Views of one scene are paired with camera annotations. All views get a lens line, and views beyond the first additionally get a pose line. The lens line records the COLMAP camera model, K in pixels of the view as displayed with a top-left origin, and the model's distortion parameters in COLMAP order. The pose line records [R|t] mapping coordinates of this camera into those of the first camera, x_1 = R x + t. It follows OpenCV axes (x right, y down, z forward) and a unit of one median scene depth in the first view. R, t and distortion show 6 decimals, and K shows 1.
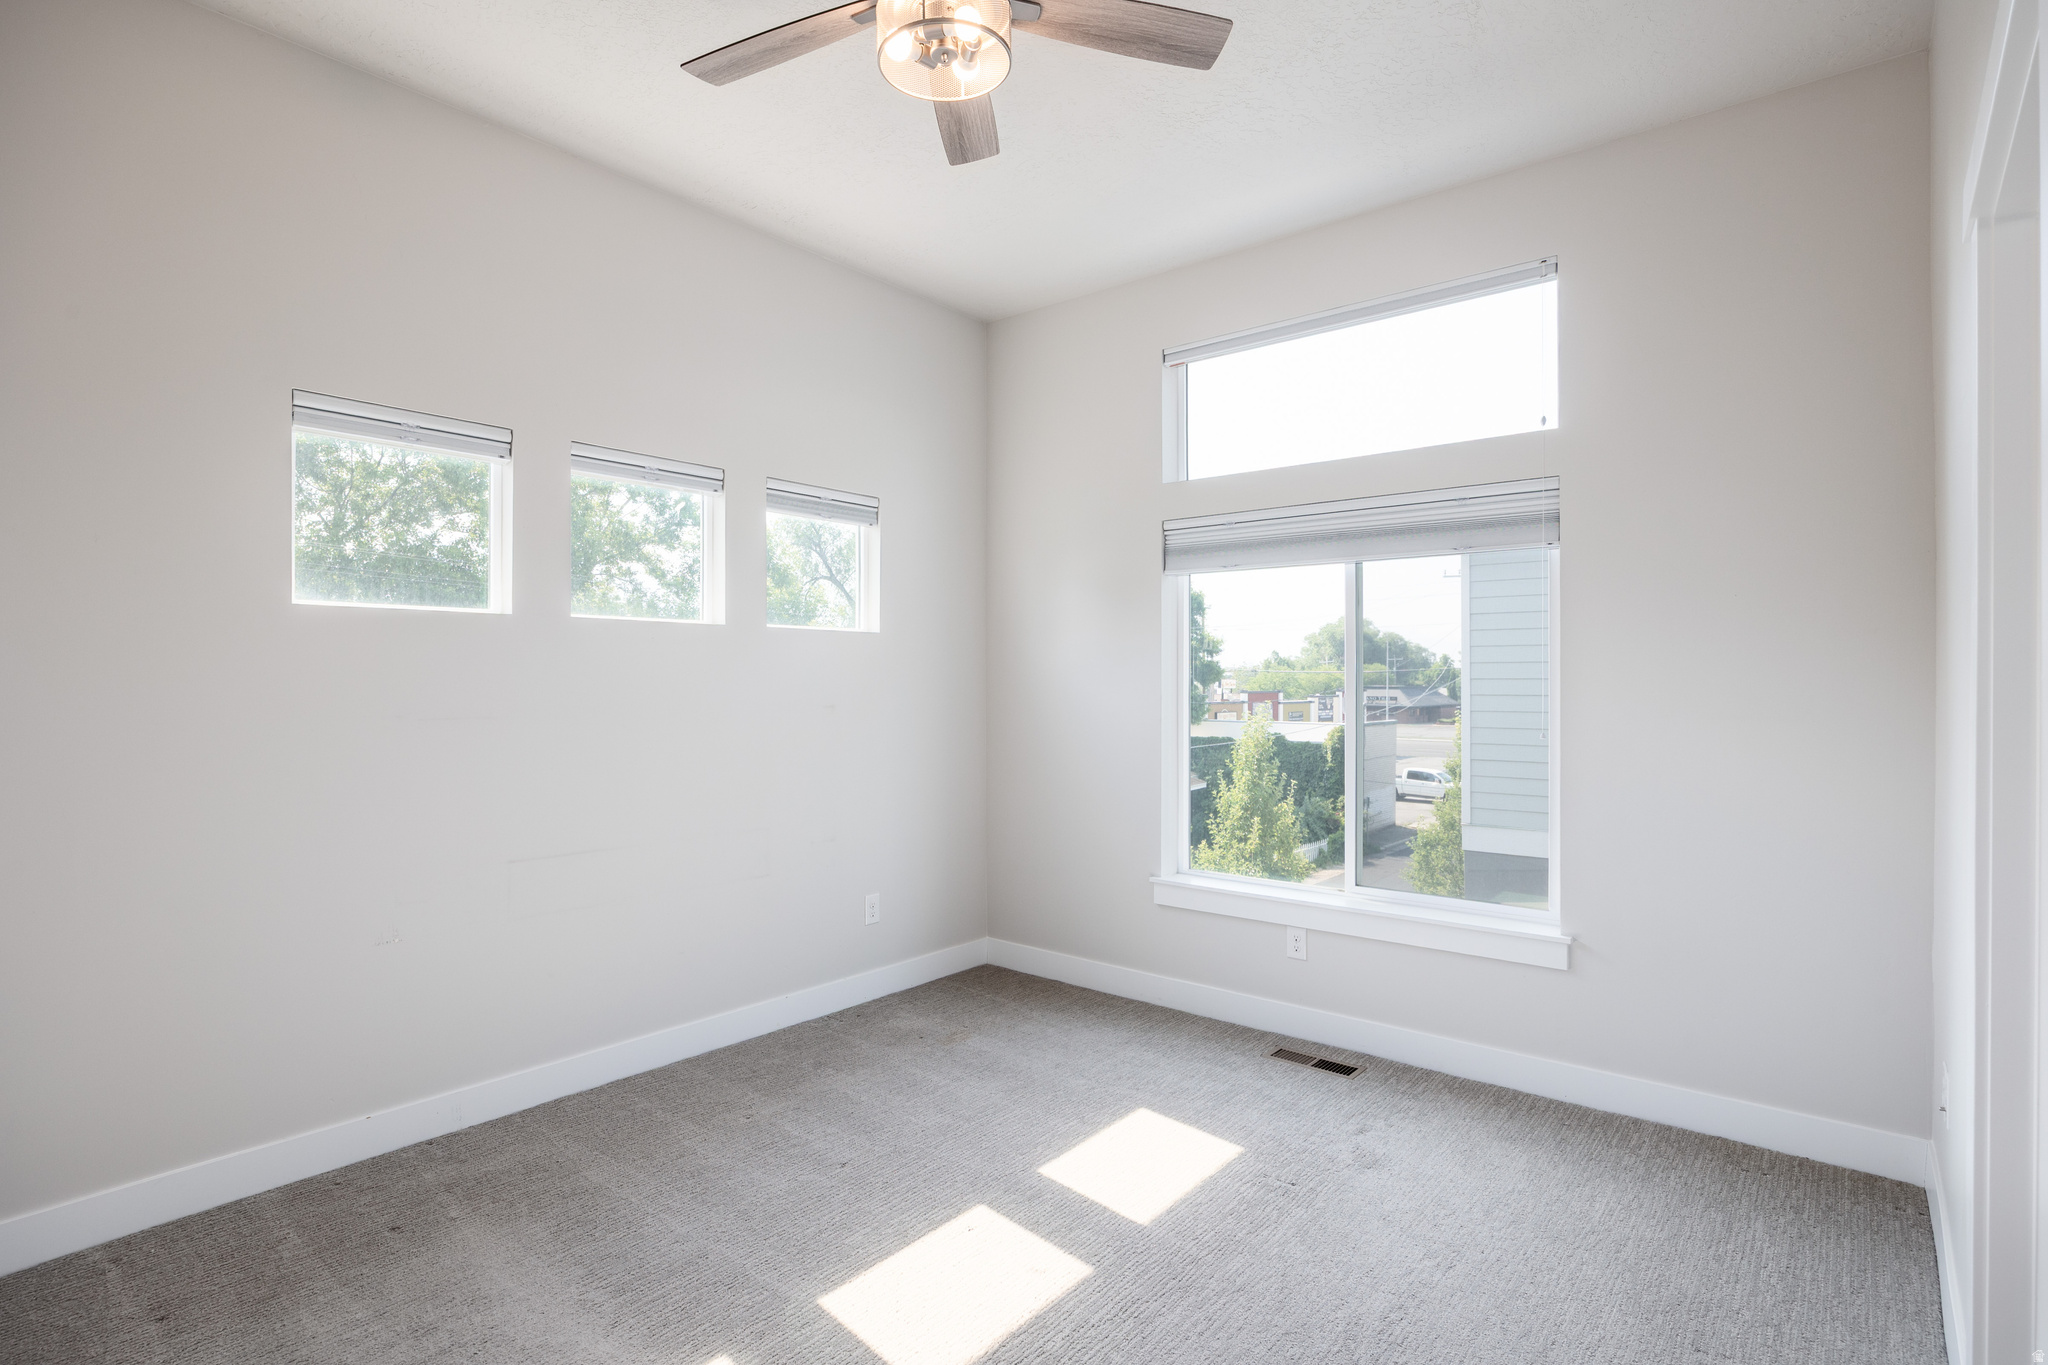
lens RADIAL K [[1001.4, 0, 1024.0], [0, 1001.4, 682.5], [0, 0, 1]] dist [-0.005099, -0.001223]
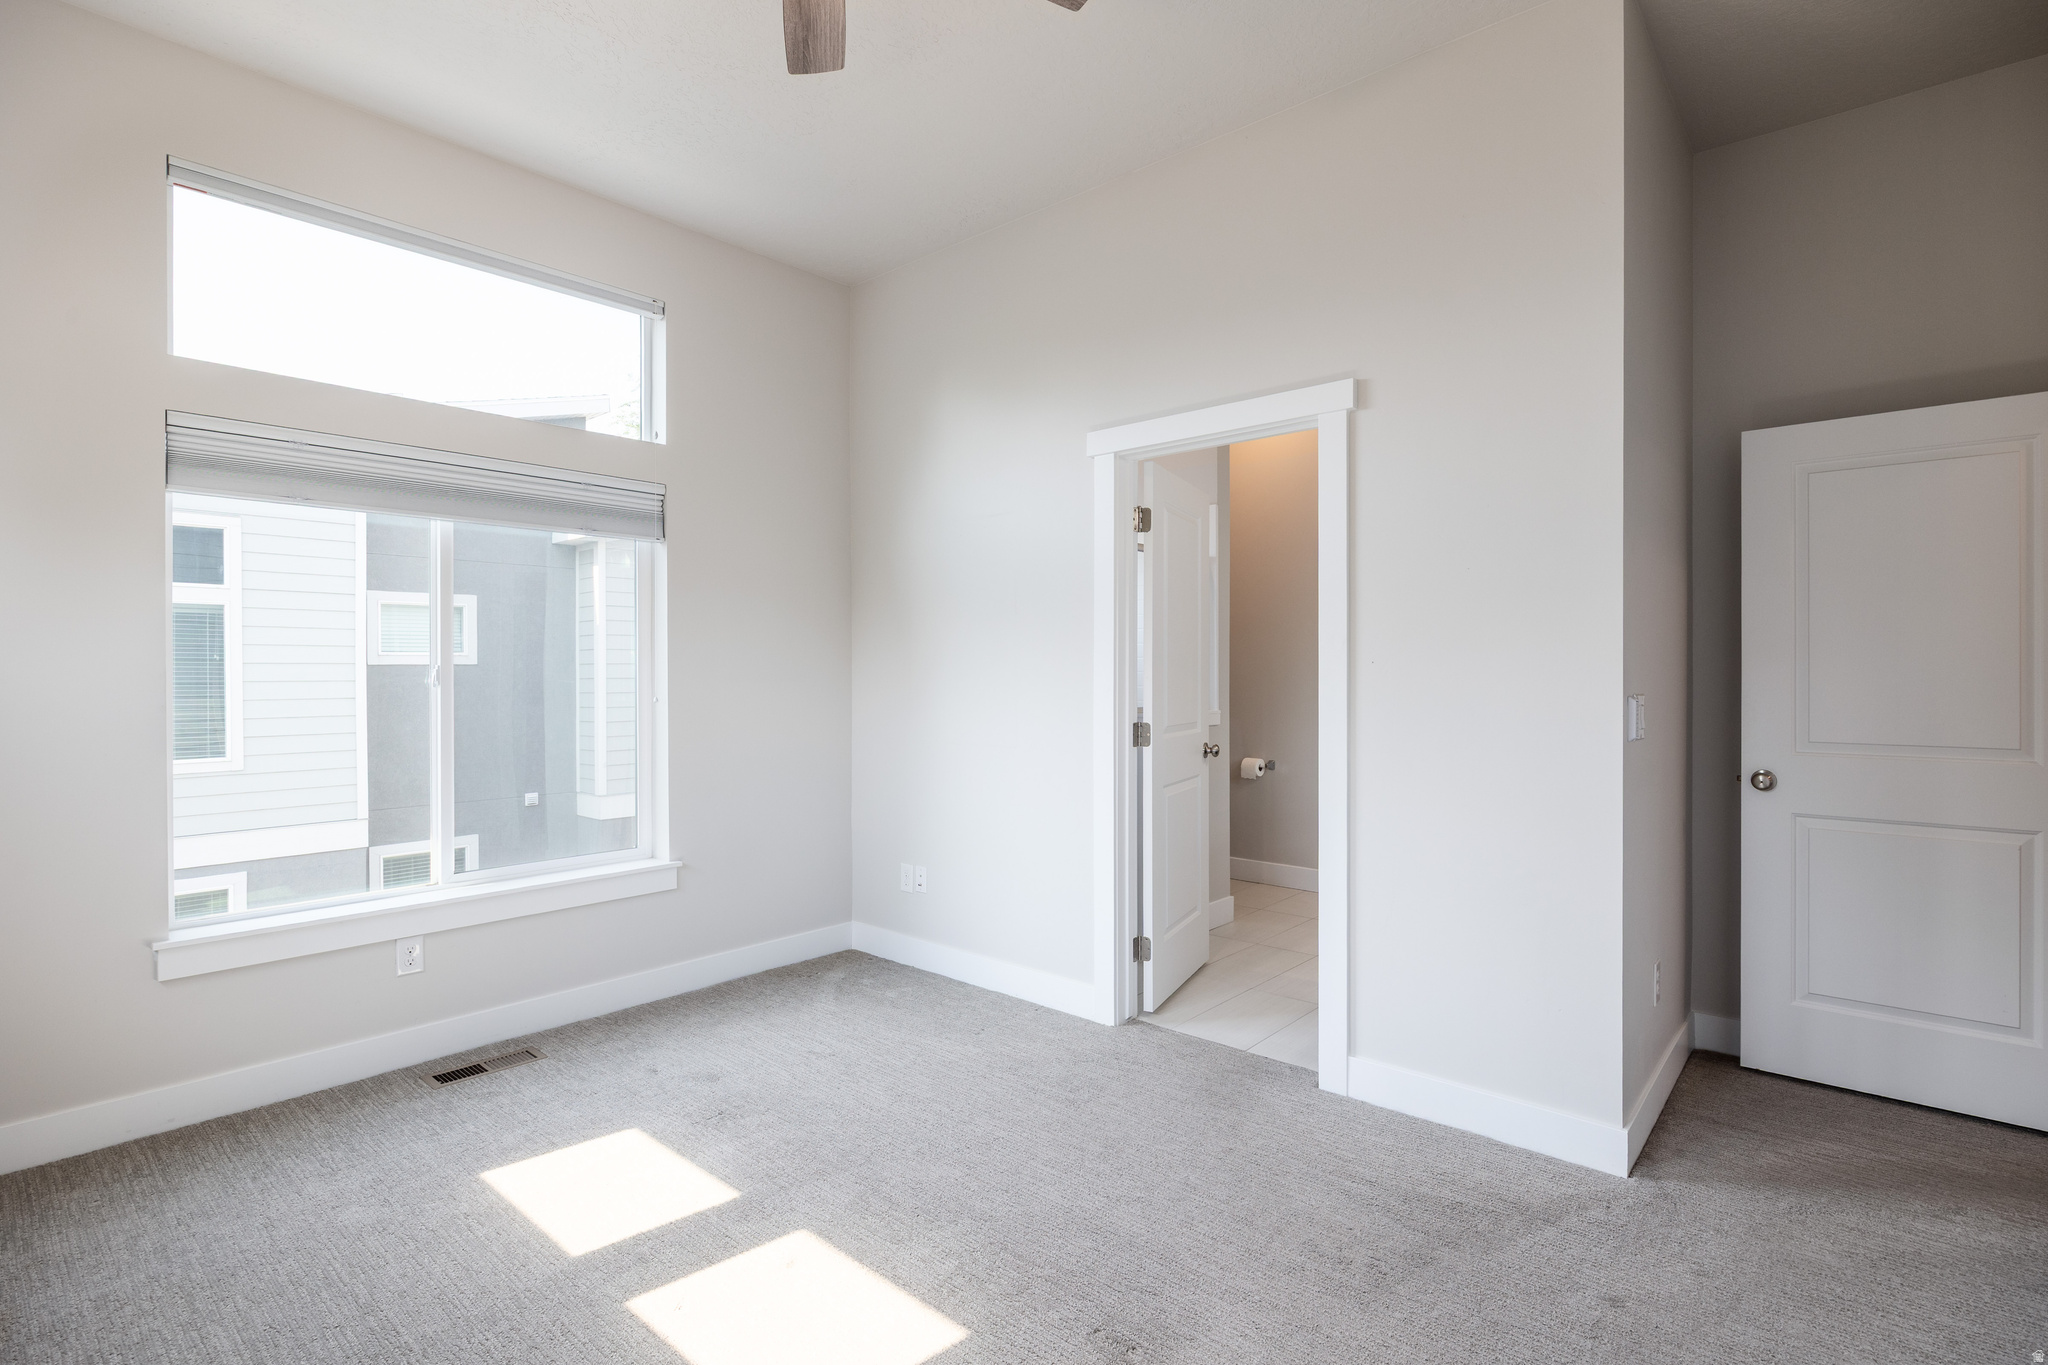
lens RADIAL K [[974.7, 0, 1024.0], [0, 974.7, 682.5], [0, 0, 1]] dist [-0.000252, 0.000103]
pose [[0.043628, -0.016560, 0.998911, -0.630427], [-0.004171, 0.999851, 0.016757, 0.010825], [-0.999039, -0.004897, 0.043553, 0.513734]]
